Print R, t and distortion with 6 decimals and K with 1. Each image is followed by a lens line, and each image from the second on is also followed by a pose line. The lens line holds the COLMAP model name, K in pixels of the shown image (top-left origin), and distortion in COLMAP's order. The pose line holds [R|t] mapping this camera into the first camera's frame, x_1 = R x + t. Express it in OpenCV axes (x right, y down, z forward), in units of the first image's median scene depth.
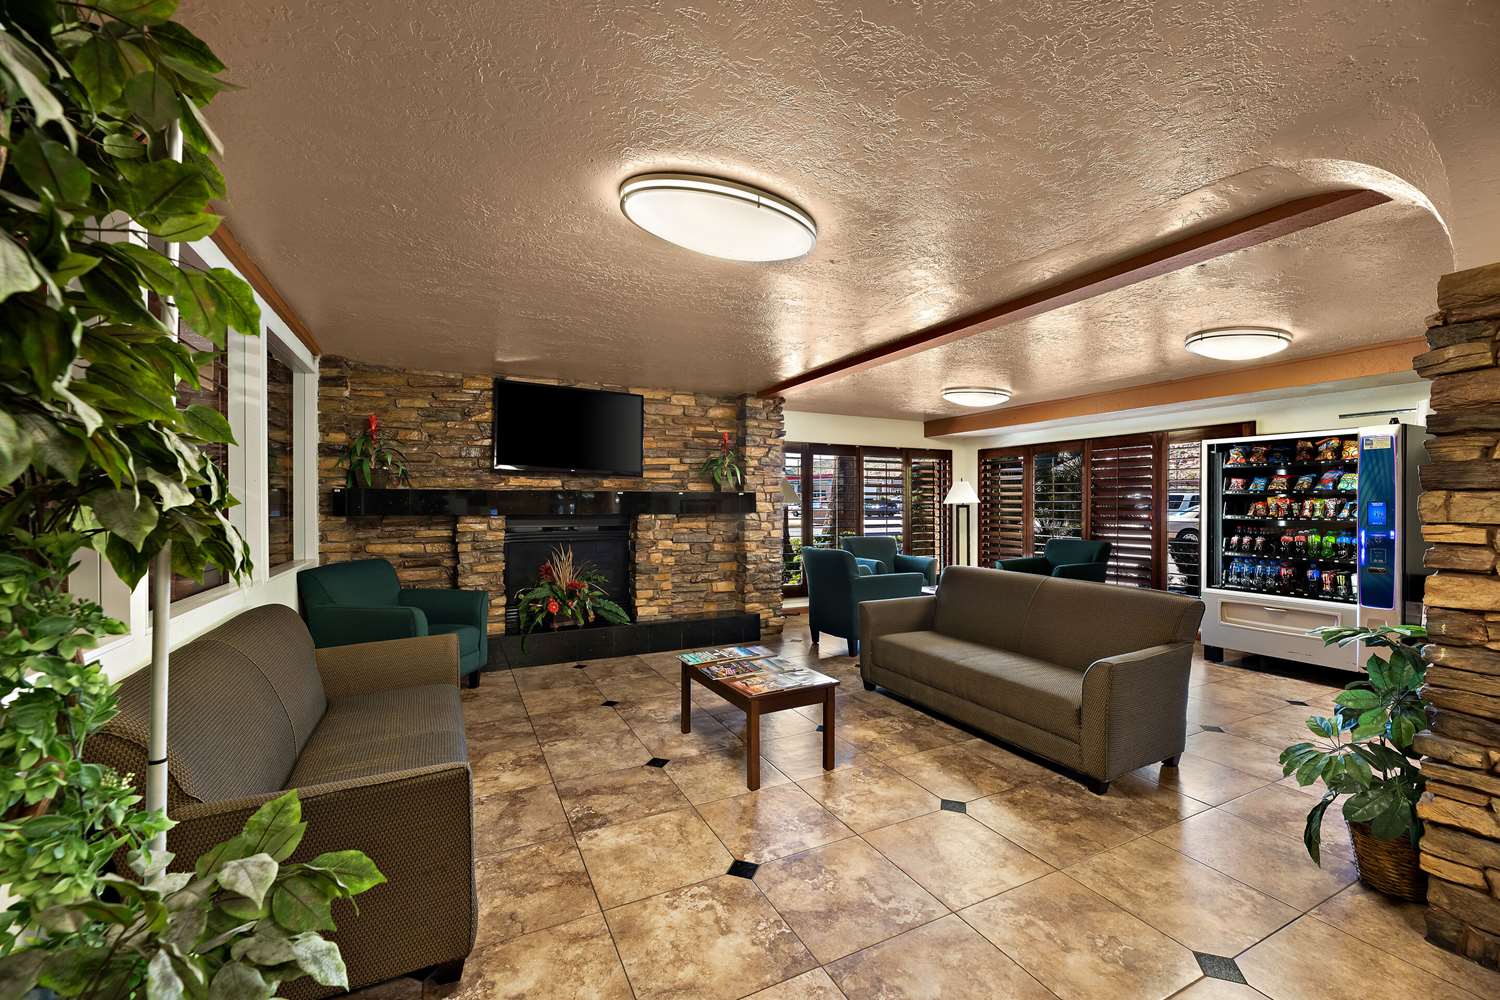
lens RADIAL K [[605.8, 0, 753.6], [0, 605.8, 505.2], [0, 0, 1]] dist [0.000532, 0.000353]
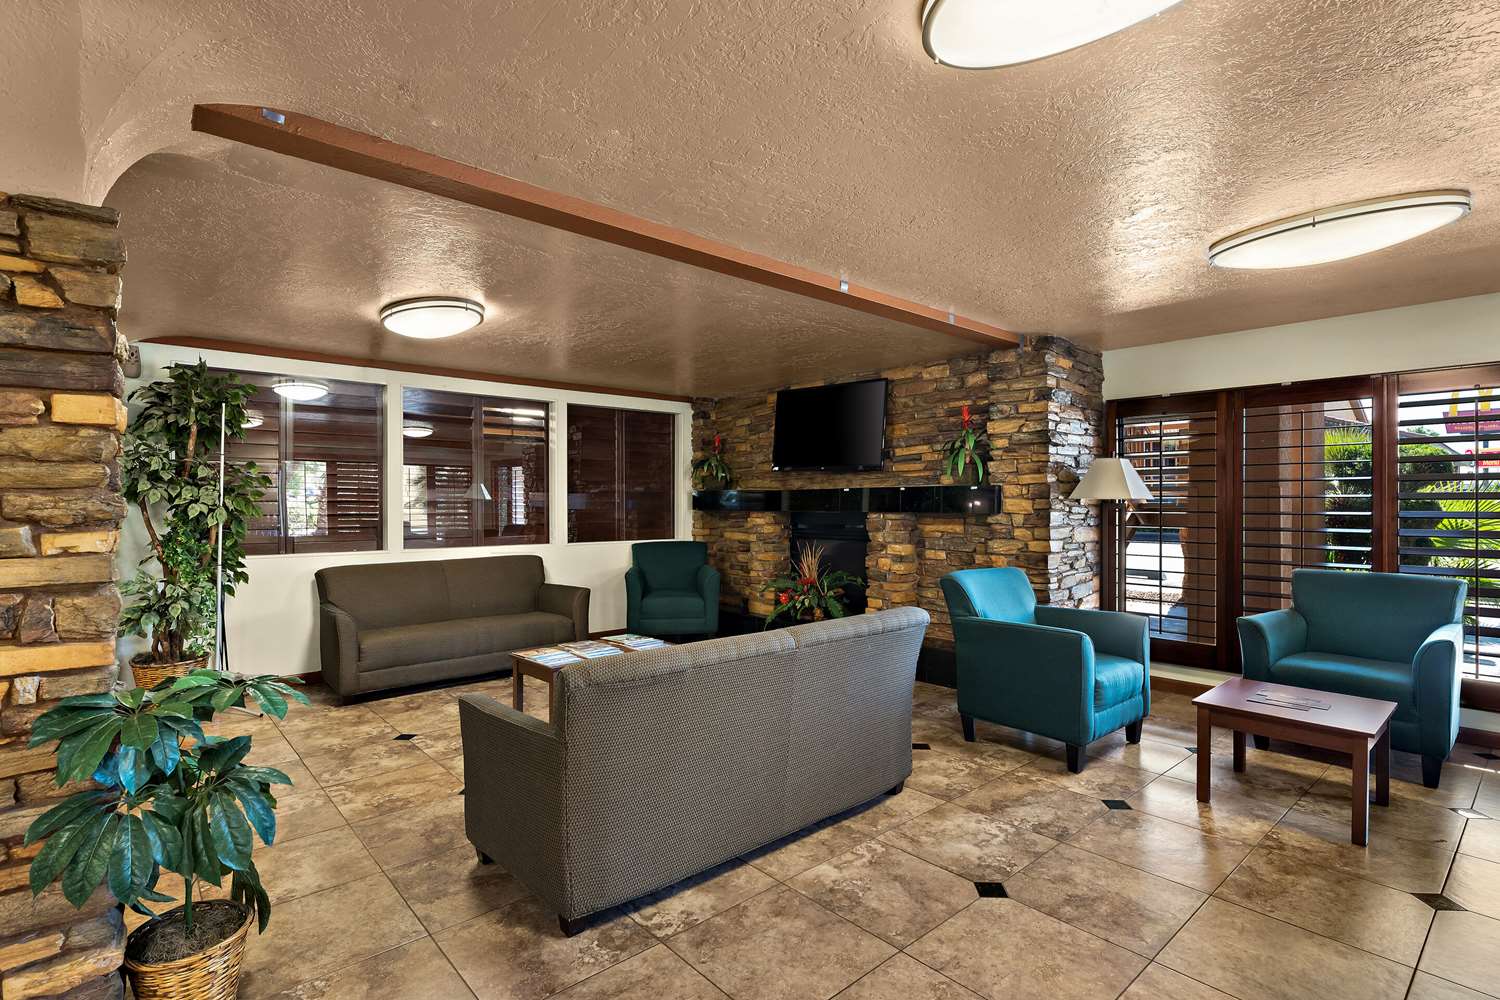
lens RADIAL K [[732.8, 0, 752.1], [0, 732.8, 499.3], [0, 0, 1]] dist [0.002896, -0.000727]
pose [[0.250839, -0.001954, -0.968027, 0.784959], [0.000264, 0.999998, -0.001951, -0.003346], [0.968029, 0.000234, 0.250839, 0.535746]]
